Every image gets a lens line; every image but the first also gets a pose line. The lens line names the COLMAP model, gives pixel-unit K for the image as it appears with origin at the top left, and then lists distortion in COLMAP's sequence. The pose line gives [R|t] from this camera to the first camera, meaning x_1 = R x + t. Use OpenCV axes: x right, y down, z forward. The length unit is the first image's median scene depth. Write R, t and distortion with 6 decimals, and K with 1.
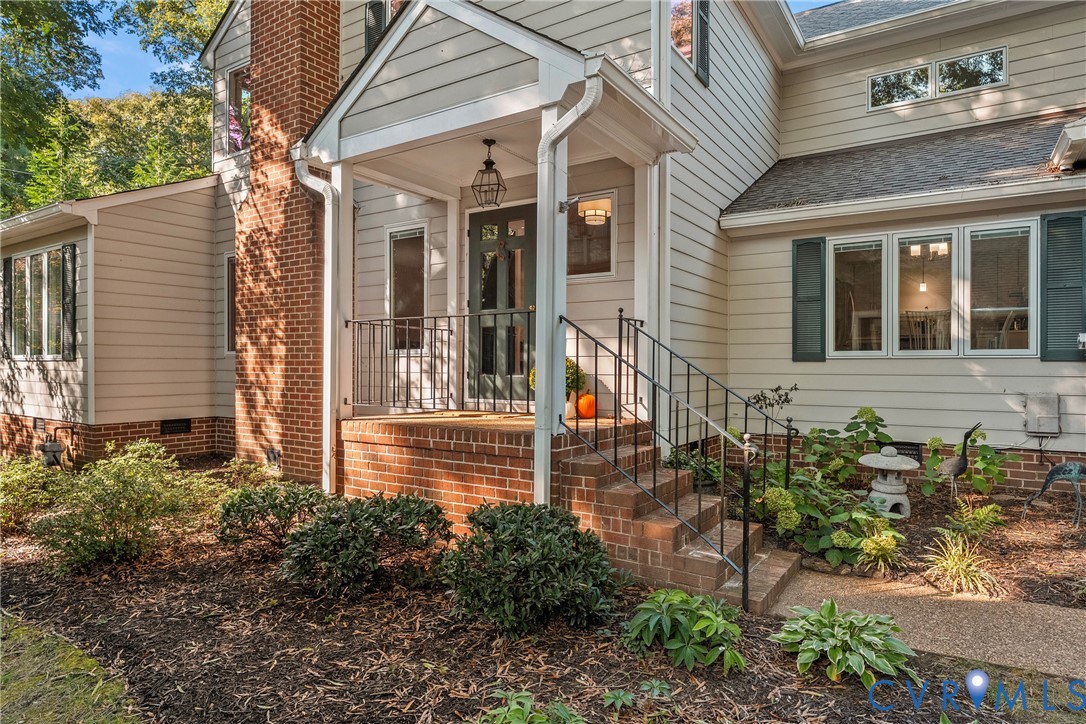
lens RADIAL K [[650.0, 0, 541.5], [0, 650.0, 360.9], [0, 0, 1]] dist [-0.047497, -0.000639]
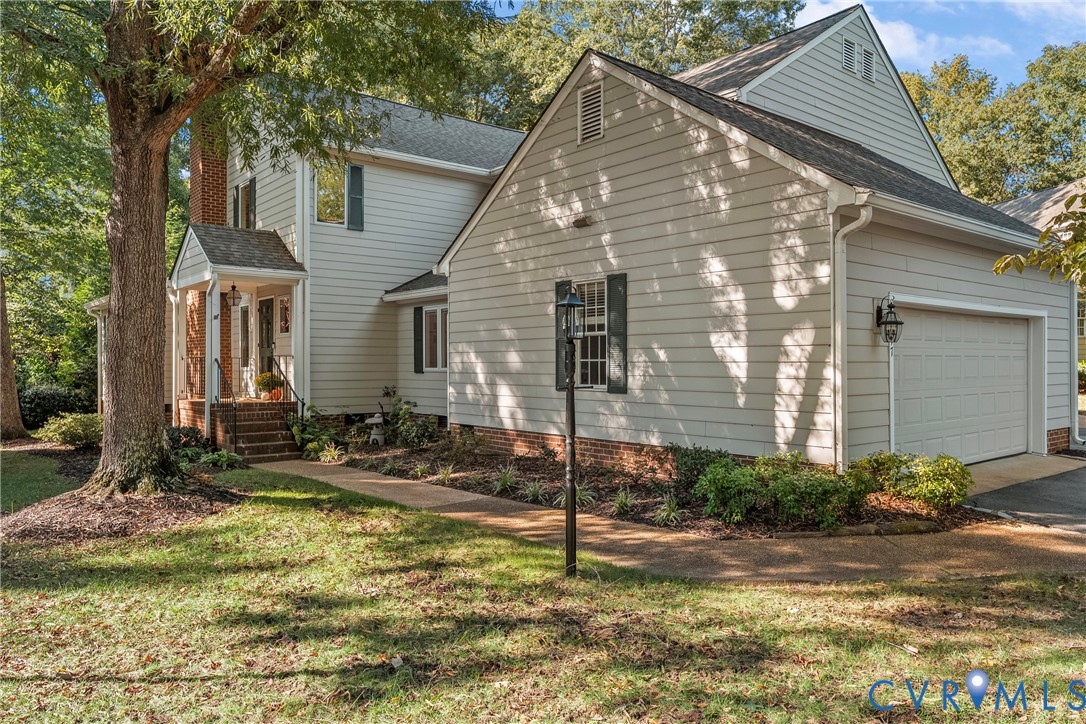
lens RADIAL K [[760.9, 0, 544.0], [0, 760.9, 365.5], [0, 0, 1]] dist [0.004230, 0.000088]
pose [[0.952444, -0.001694, -0.304708, 1.136948], [0.003024, 0.999988, 0.003894, -0.023697], [0.304698, -0.004630, 0.952438, -0.773223]]
